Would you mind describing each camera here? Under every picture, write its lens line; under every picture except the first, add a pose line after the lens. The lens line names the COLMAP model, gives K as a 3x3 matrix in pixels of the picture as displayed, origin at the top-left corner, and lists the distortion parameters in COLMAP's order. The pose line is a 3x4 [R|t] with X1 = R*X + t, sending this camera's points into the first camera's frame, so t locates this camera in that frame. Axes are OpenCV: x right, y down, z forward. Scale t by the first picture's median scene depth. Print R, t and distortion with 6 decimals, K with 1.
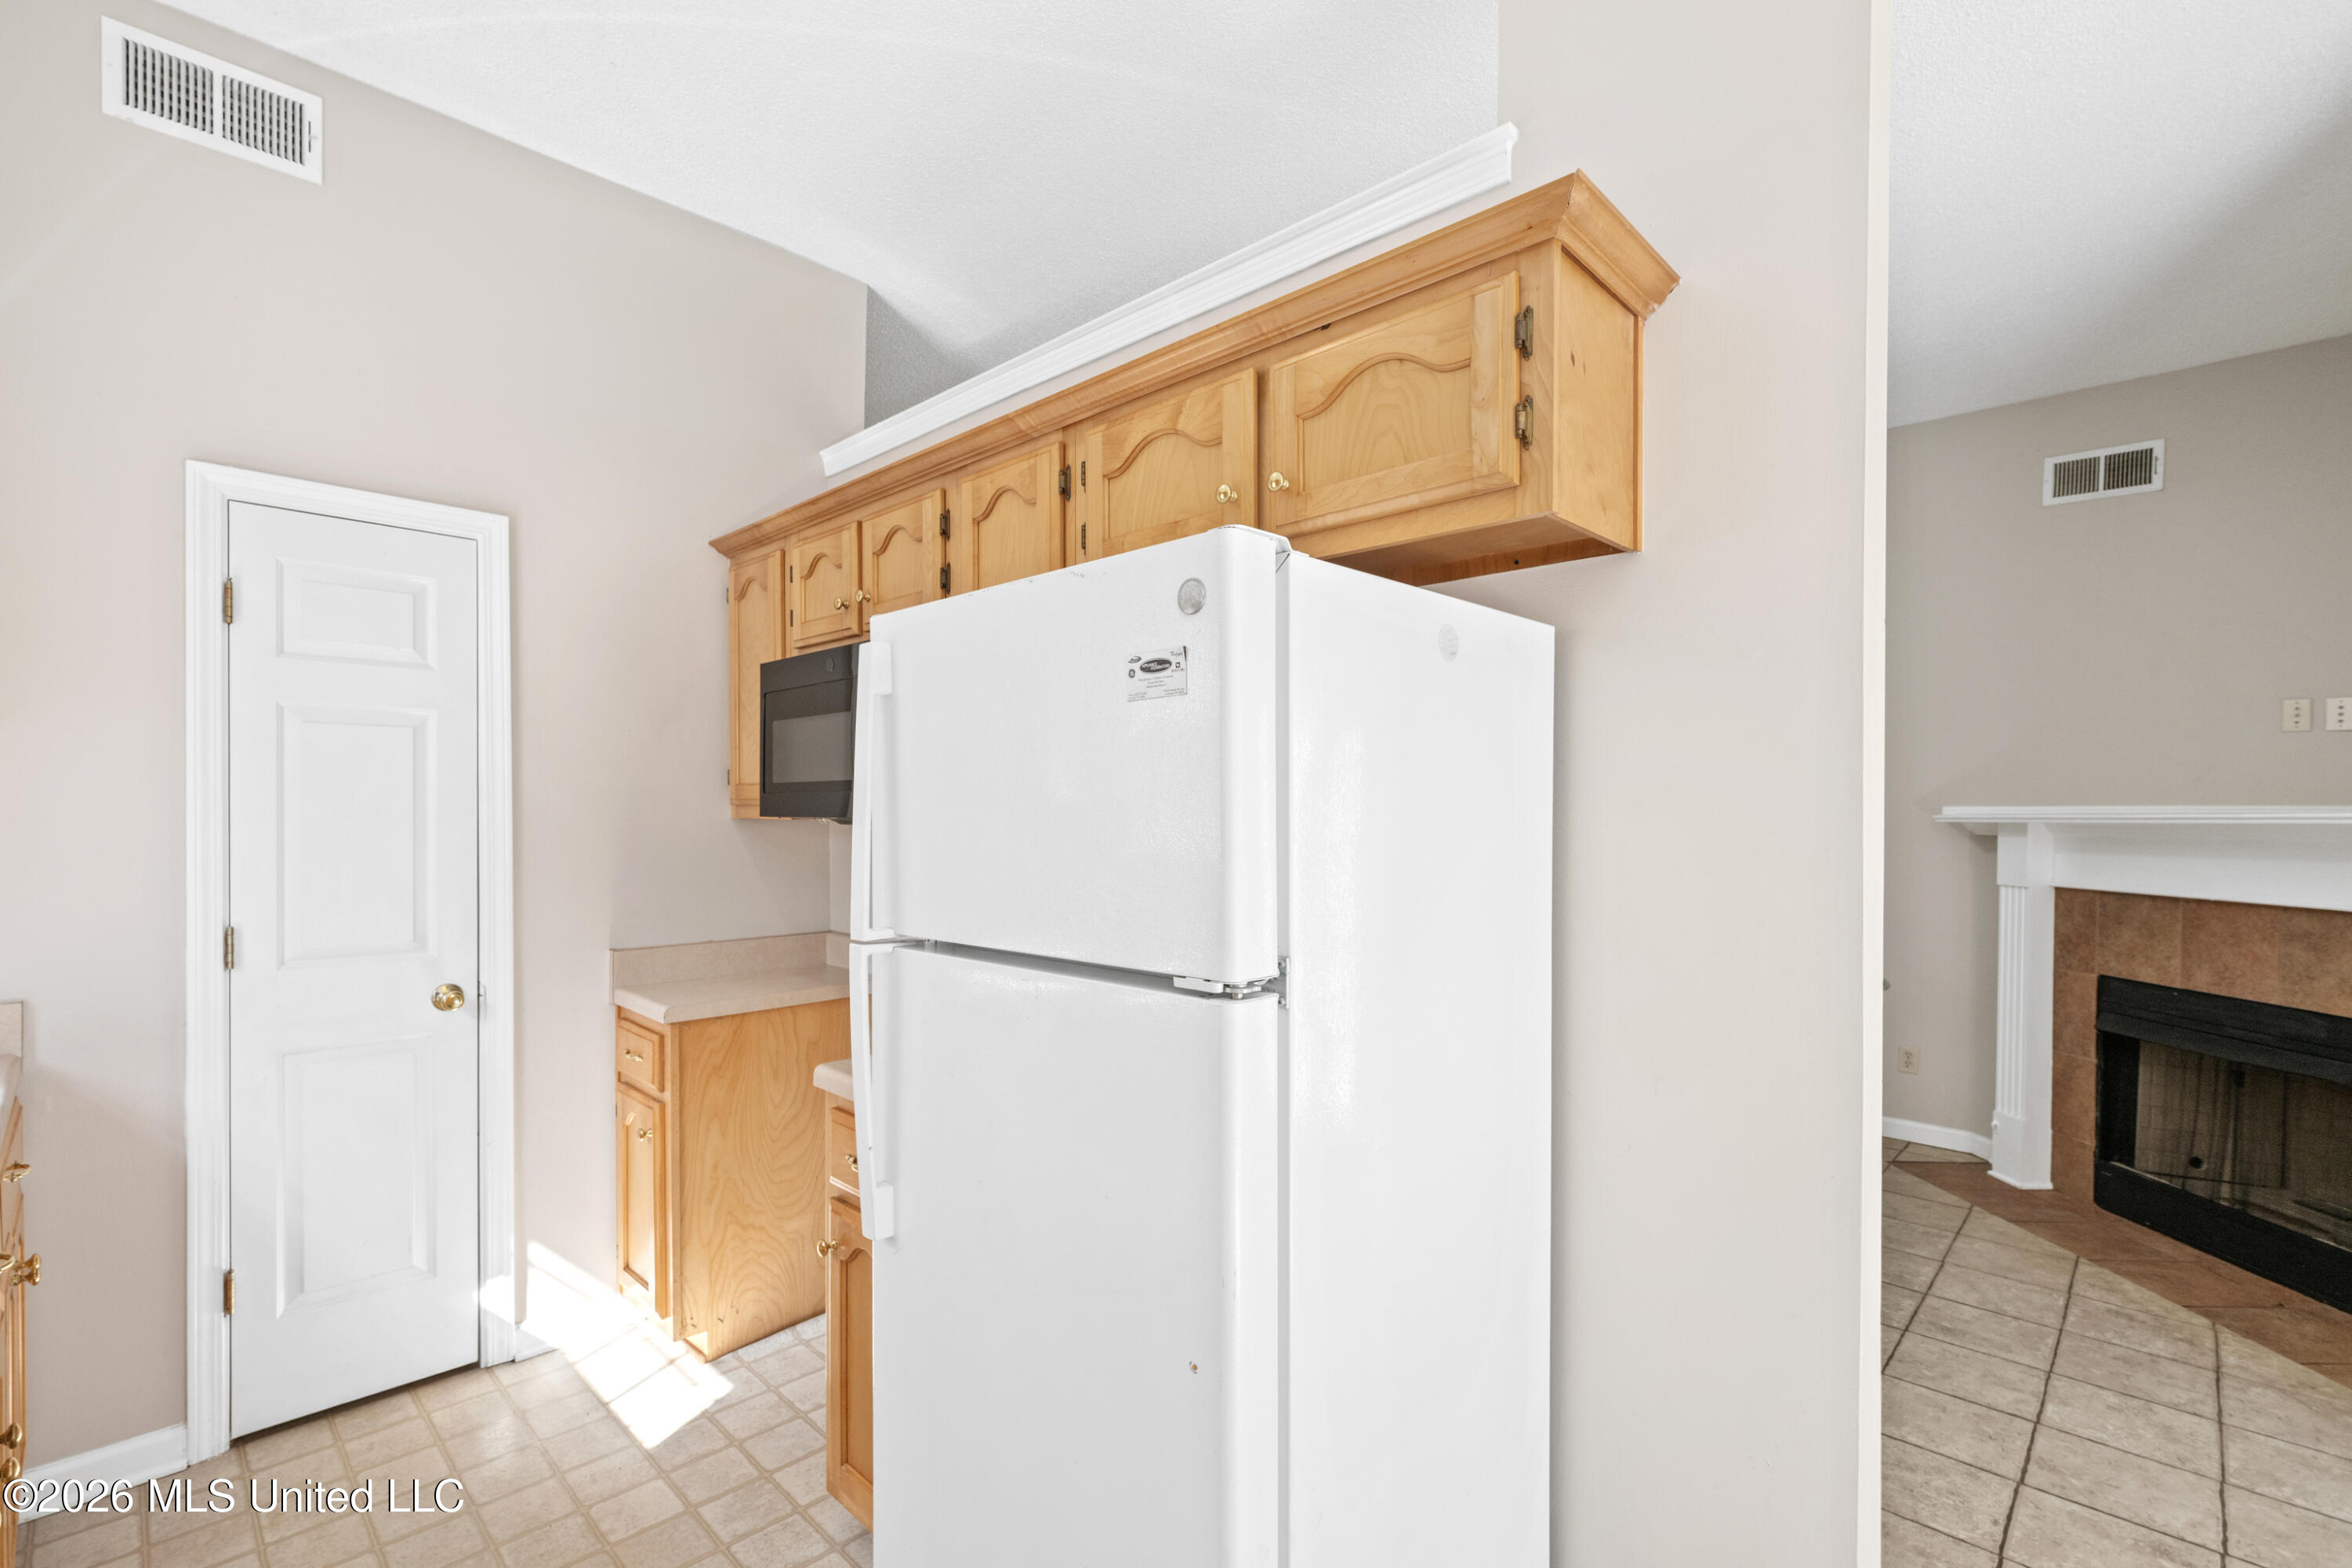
lens RADIAL K [[1045.5, 0, 1200.5], [0, 1045.5, 820.3], [0, 0, 1]] dist [-0.001932, 0.000500]
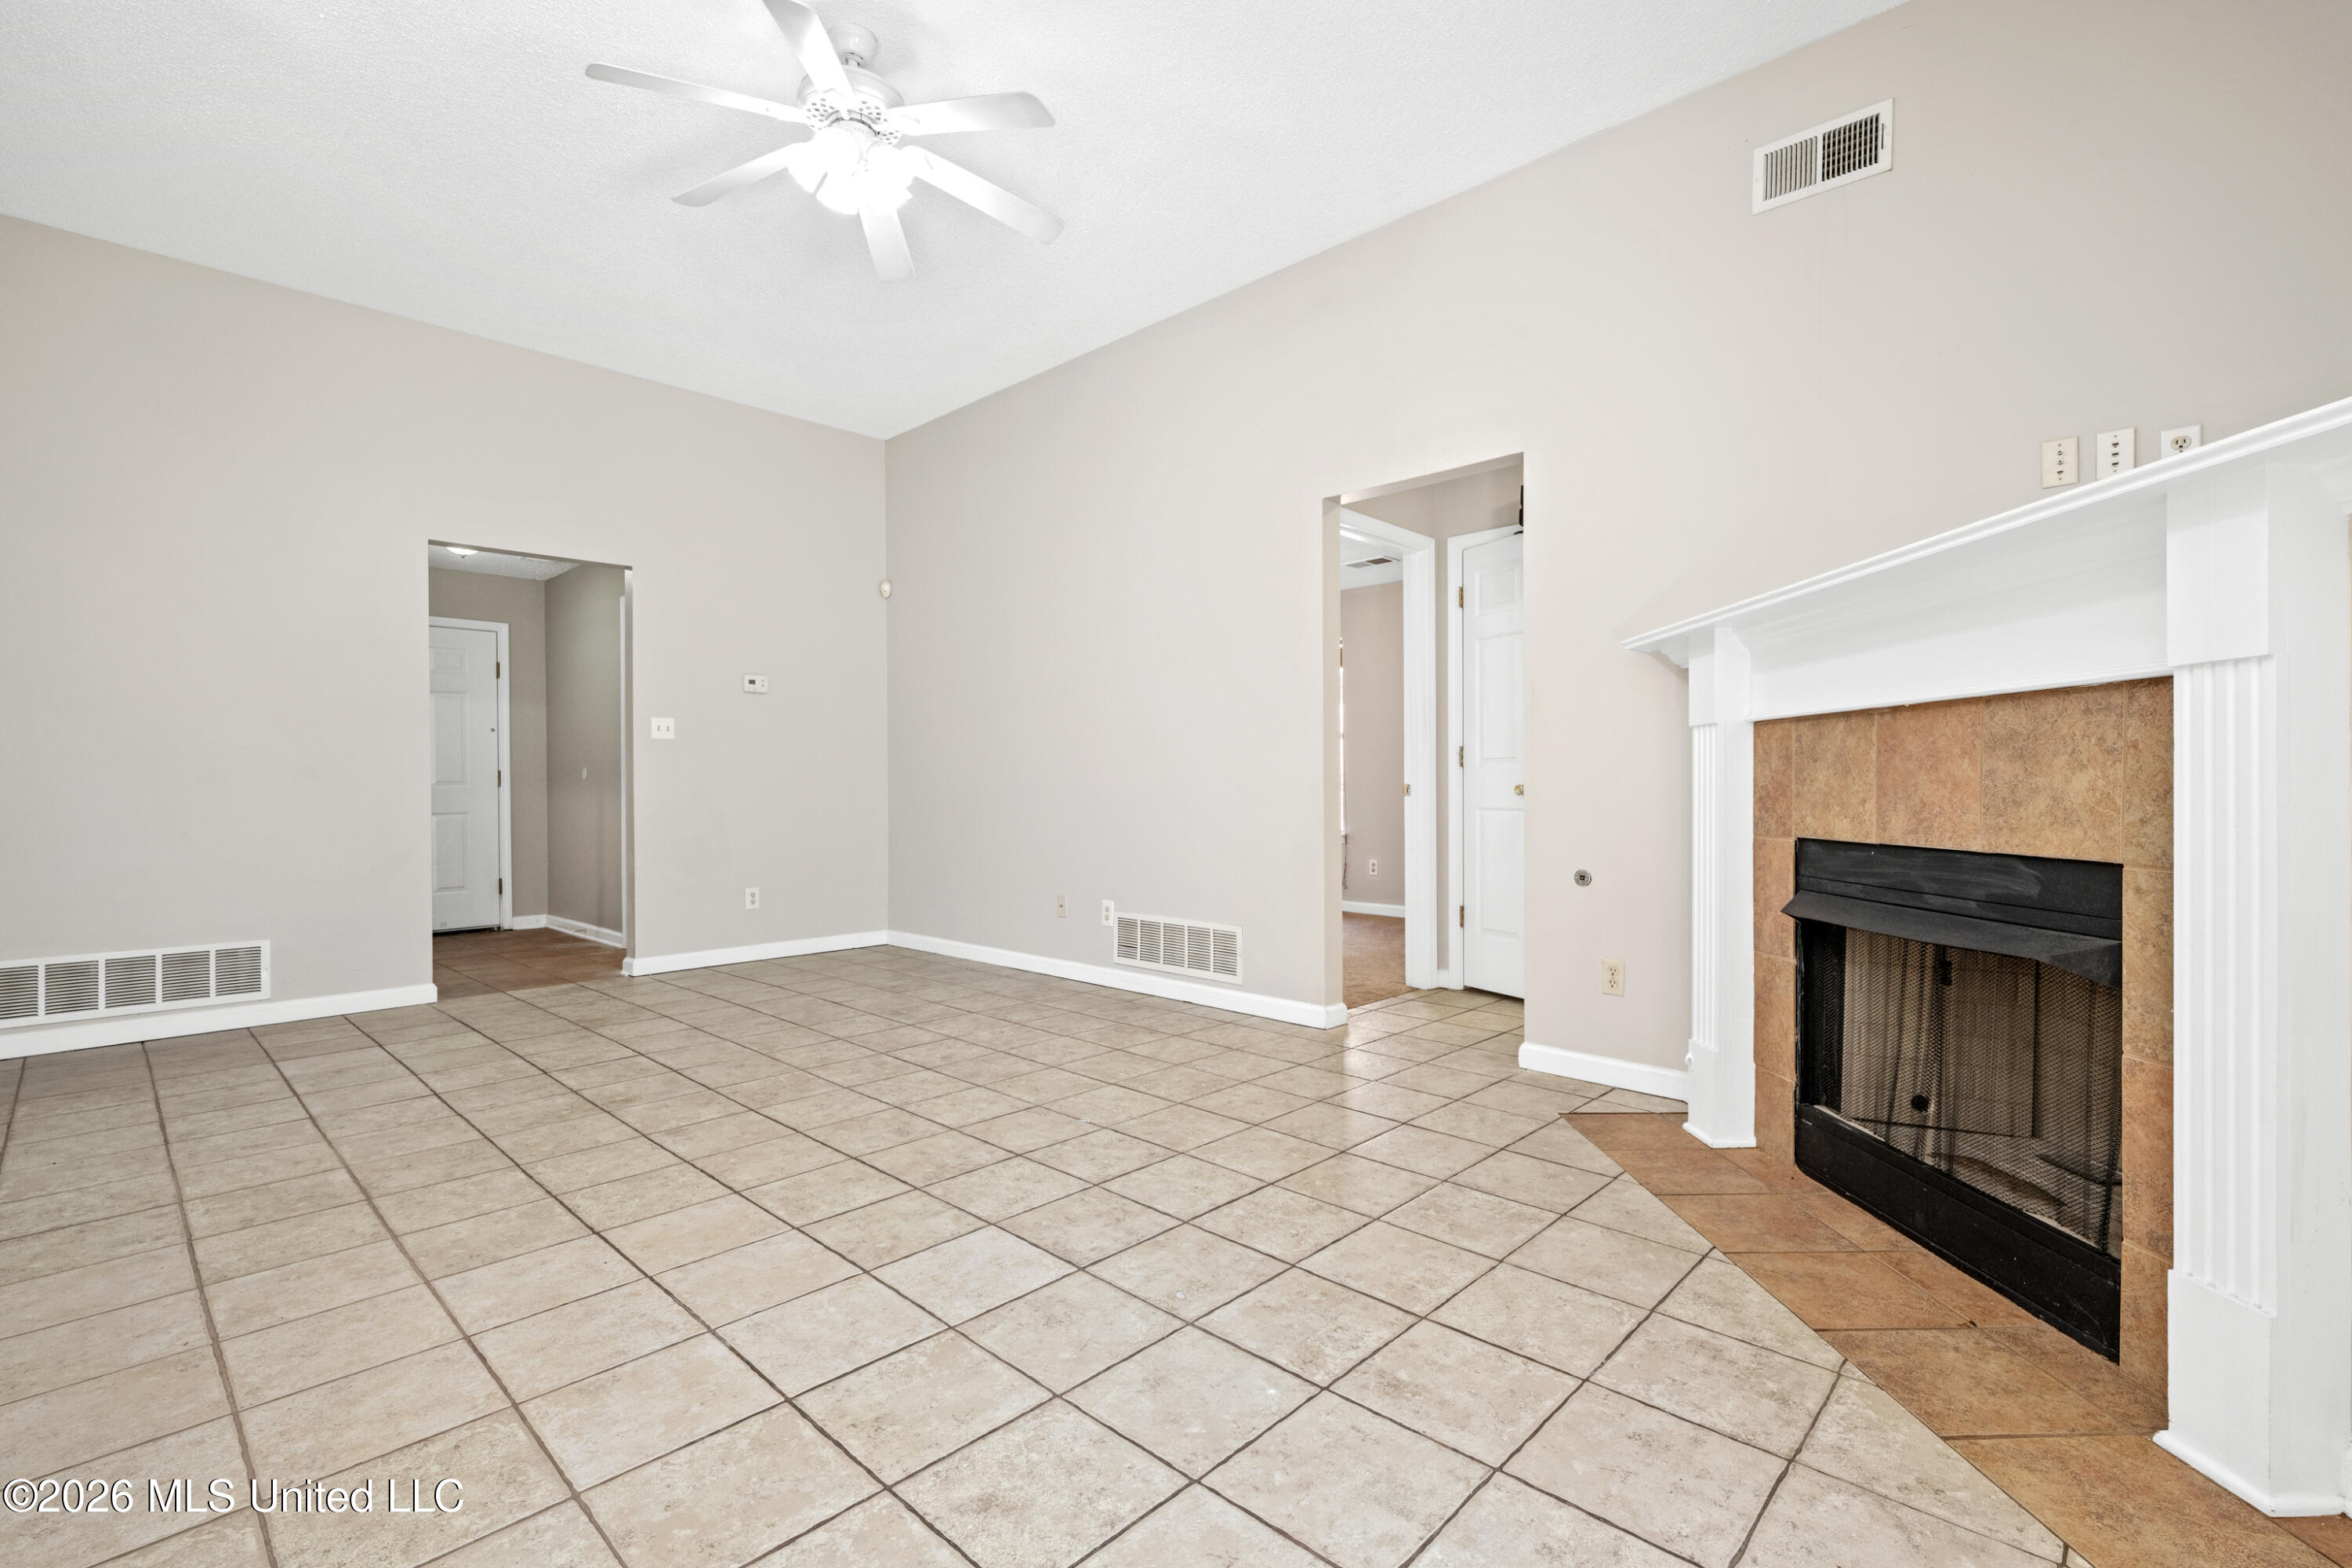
lens RADIAL K [[1045.5, 0, 1253.3], [0, 1045.5, 787.3], [0, 0, 1]] dist [-0.001932, 0.000500]
pose [[0.999271, -0.006338, 0.037658, 0.500298], [0.006680, 0.999938, -0.008962, 0.125258], [-0.037599, 0.009207, 0.999250, 0.332665]]
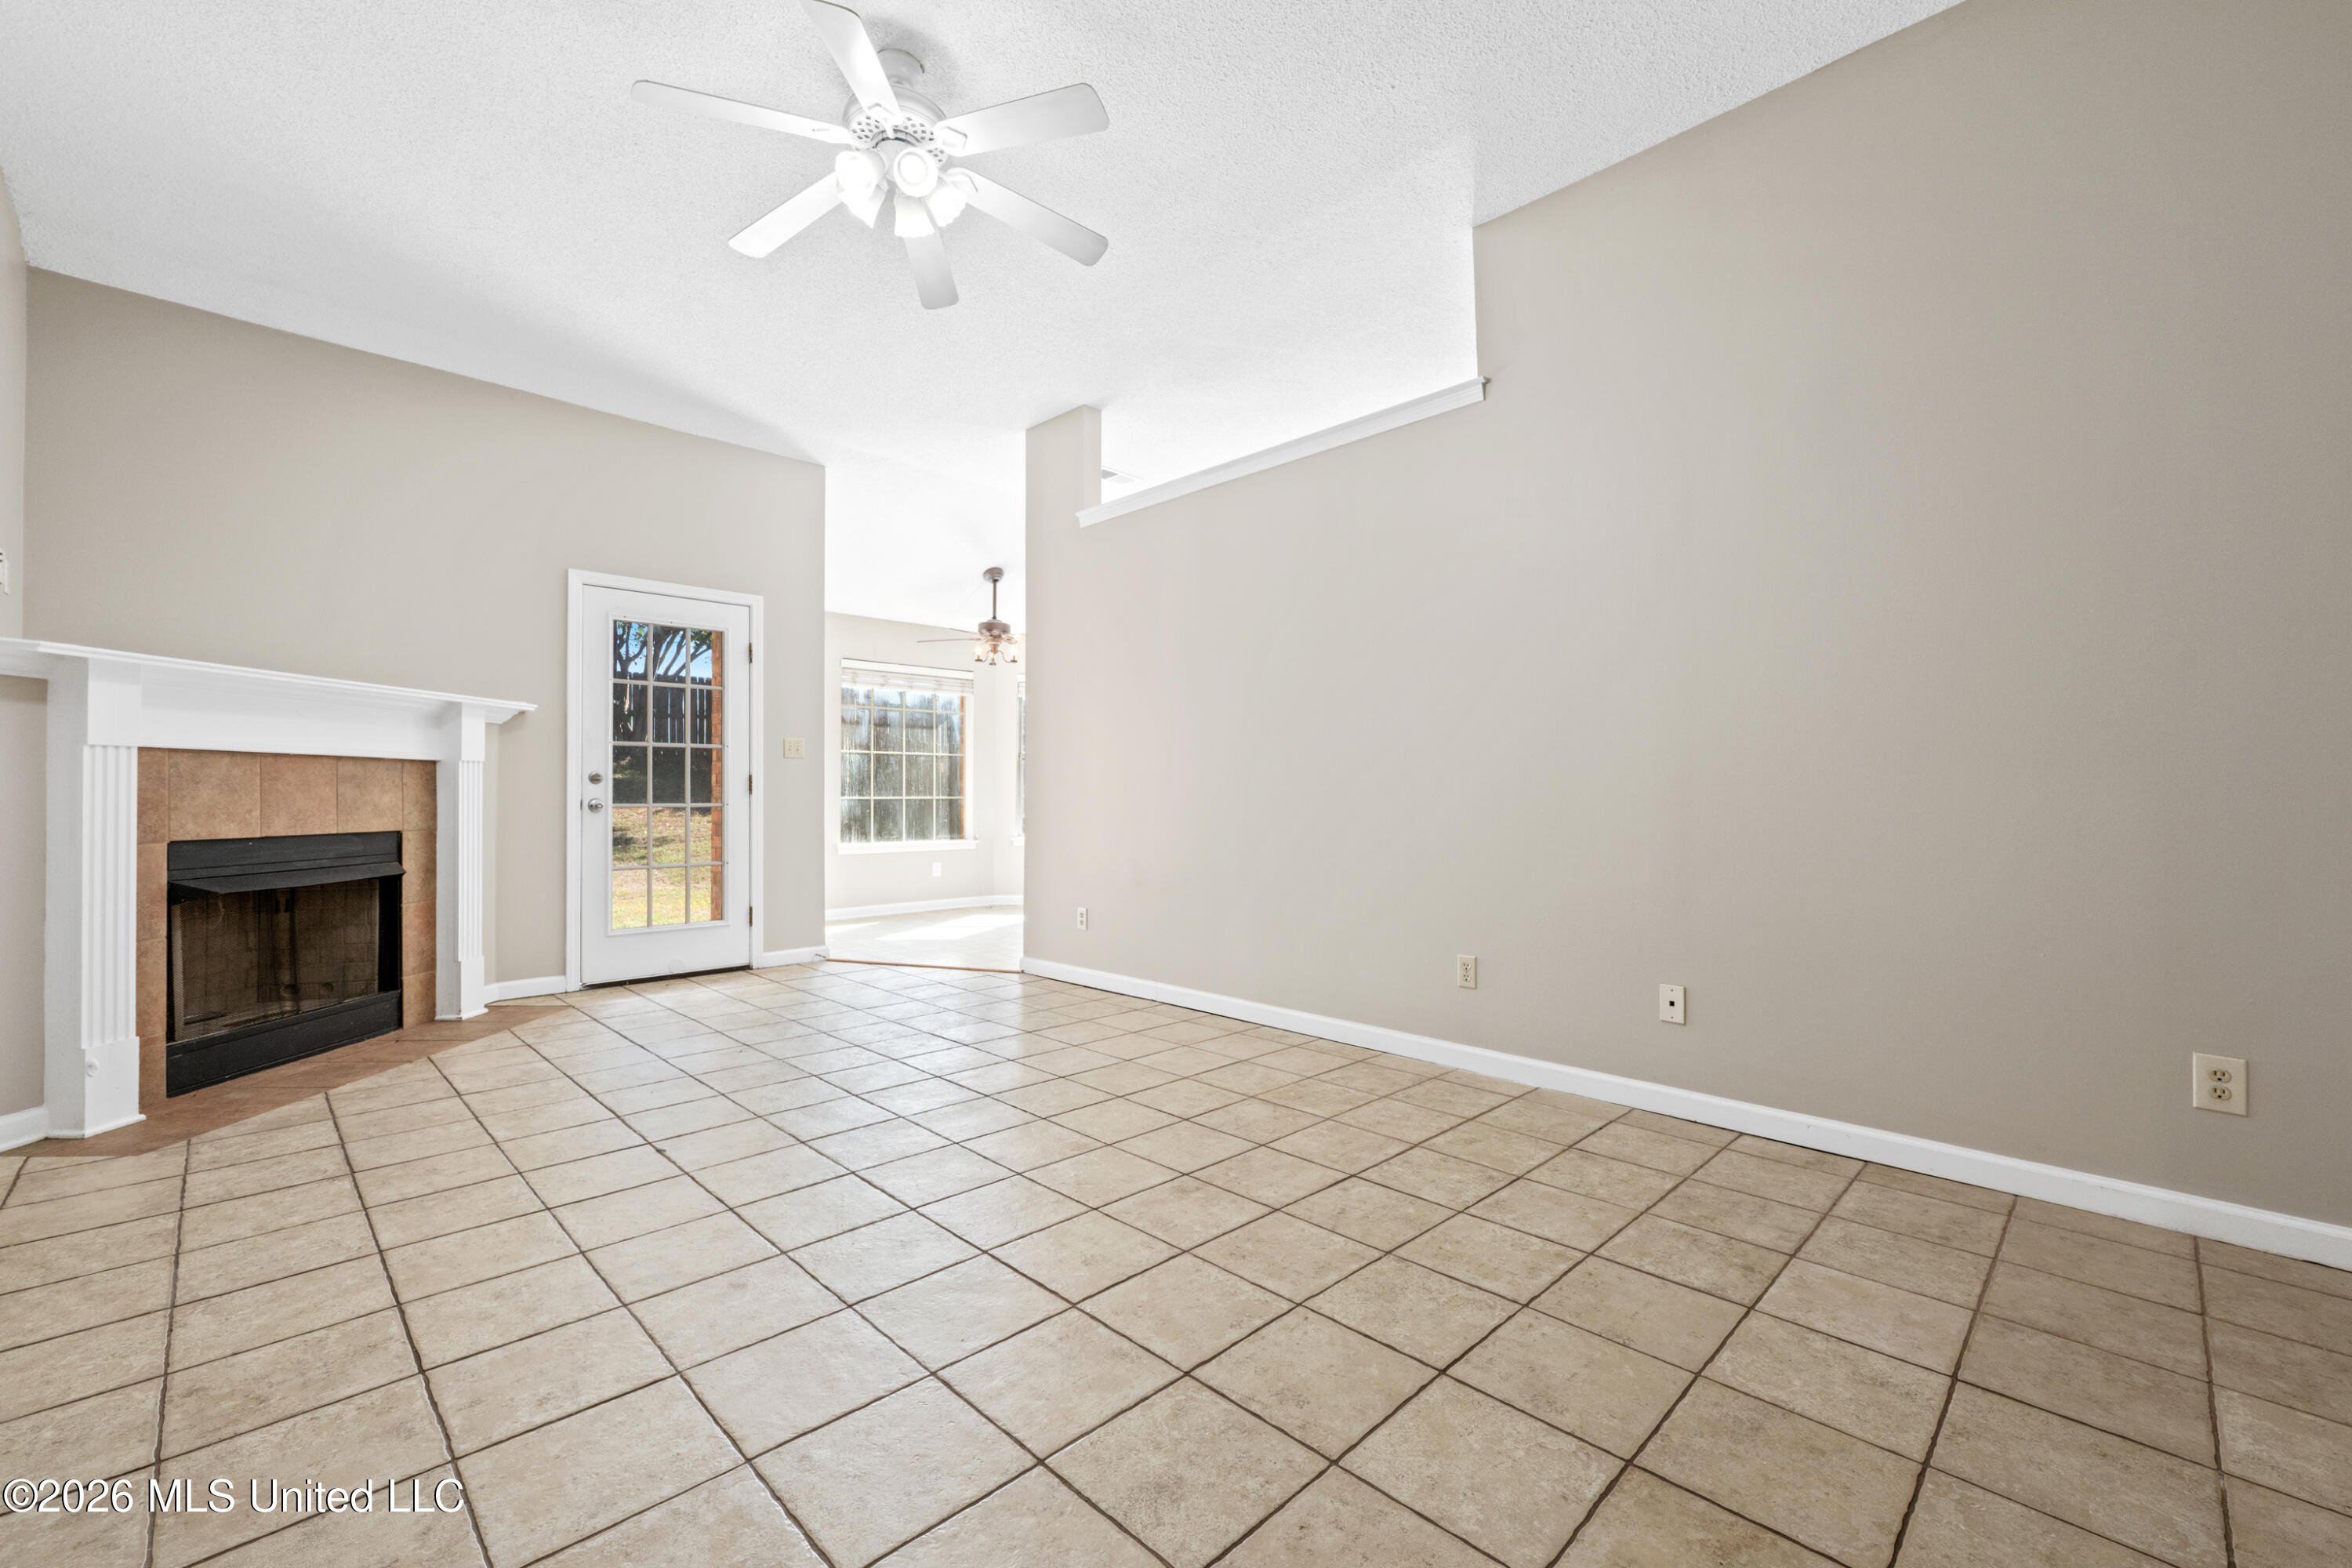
lens RADIAL K [[969.2, 0, 1283.7], [0, 969.2, 785.5], [0, 0, 1]] dist [-0.002073, 0.001576]
pose [[-0.998819, -0.006153, -0.048200, -0.067217], [-0.006184, 0.999981, 0.000494, 0.098640], [0.048196, 0.000792, -0.998838, 2.006793]]
